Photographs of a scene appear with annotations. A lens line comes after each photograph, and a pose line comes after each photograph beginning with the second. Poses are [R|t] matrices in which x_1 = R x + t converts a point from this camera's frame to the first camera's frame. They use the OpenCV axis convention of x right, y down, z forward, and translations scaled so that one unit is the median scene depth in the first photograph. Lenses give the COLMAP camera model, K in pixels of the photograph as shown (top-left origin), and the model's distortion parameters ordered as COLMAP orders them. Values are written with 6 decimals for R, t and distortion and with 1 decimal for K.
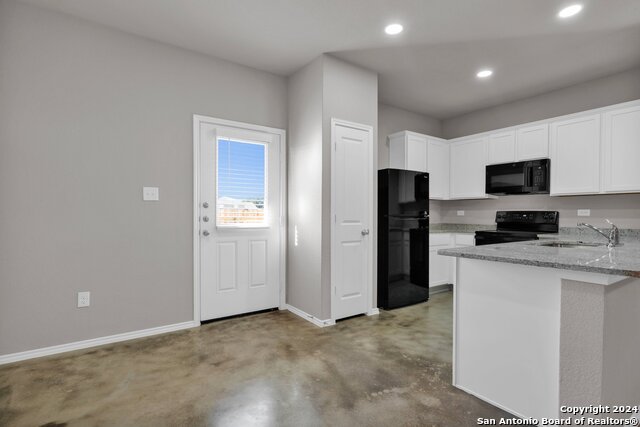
lens RADIAL K [[324.2, 0, 327.6], [0, 324.2, 216.7], [0, 0, 1]] dist [-0.000852, 0.000040]
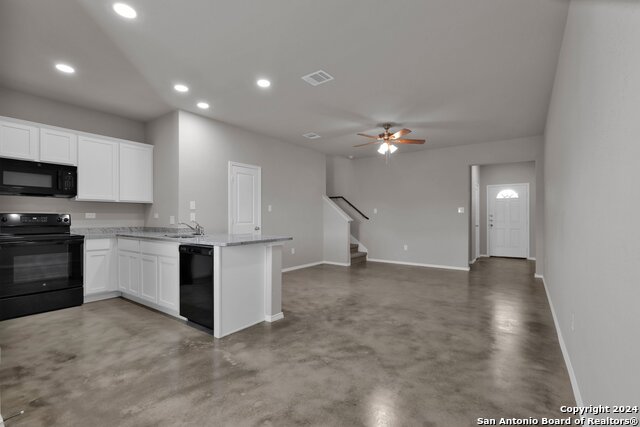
lens RADIAL K [[292.6, 0, 315.6], [0, 292.6, 217.4], [0, 0, 1]] dist [-0.000737, 0.000340]
pose [[-0.315681, -0.004973, 0.948852, -0.611458], [0.007940, 0.999937, 0.007882, -0.009319], [-0.948832, 0.010022, -0.315622, 0.638333]]
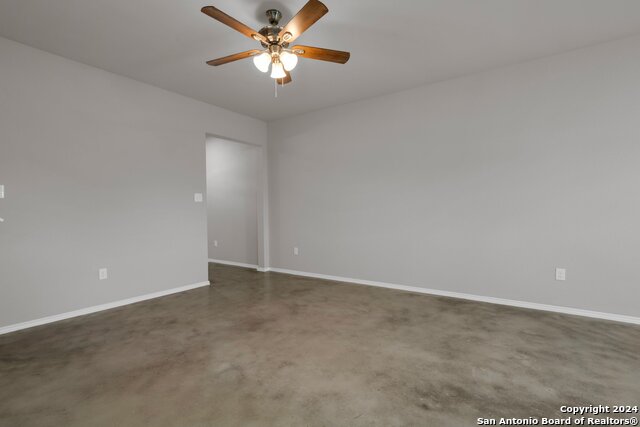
lens RADIAL K [[301.2, 0, 323.9], [0, 301.2, 206.1], [0, 0, 1]] dist [-0.002254, -0.000158]
pose [[-0.941491, -0.000075, -0.337039, 0.842528], [-0.000498, 0.999999, 0.001168, 0.000255], [0.337039, 0.001268, -0.941490, 0.583167]]
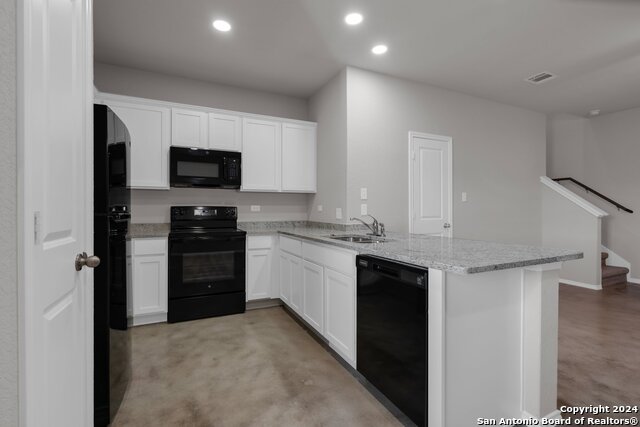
lens RADIAL K [[291.6, 0, 317.0], [0, 291.6, 209.6], [0, 0, 1]] dist [-0.000784, -0.000117]
pose [[0.176418, -0.002718, 0.984312, -0.165528], [0.011807, 0.999930, 0.000645, -0.007524], [-0.984245, 0.011508, 0.176438, 0.730204]]
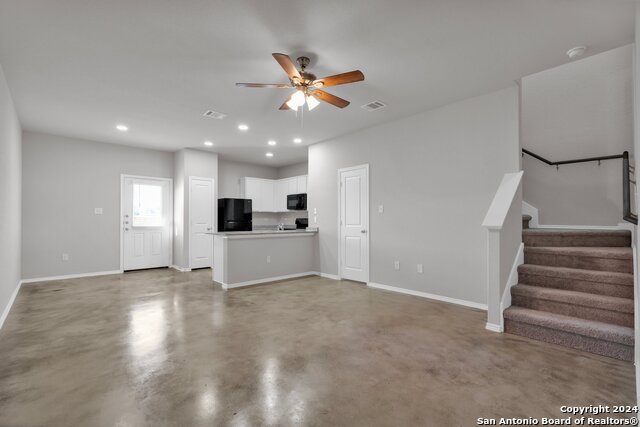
lens RADIAL K [[293.2, 0, 323.5], [0, 293.2, 217.8], [0, 0, 1]] dist [0.000201, 0.000134]
pose [[0.991978, -0.002121, 0.126394, 0.646277], [0.004861, 0.999760, -0.021371, 0.022970], [-0.126318, 0.021814, 0.991750, -1.049646]]
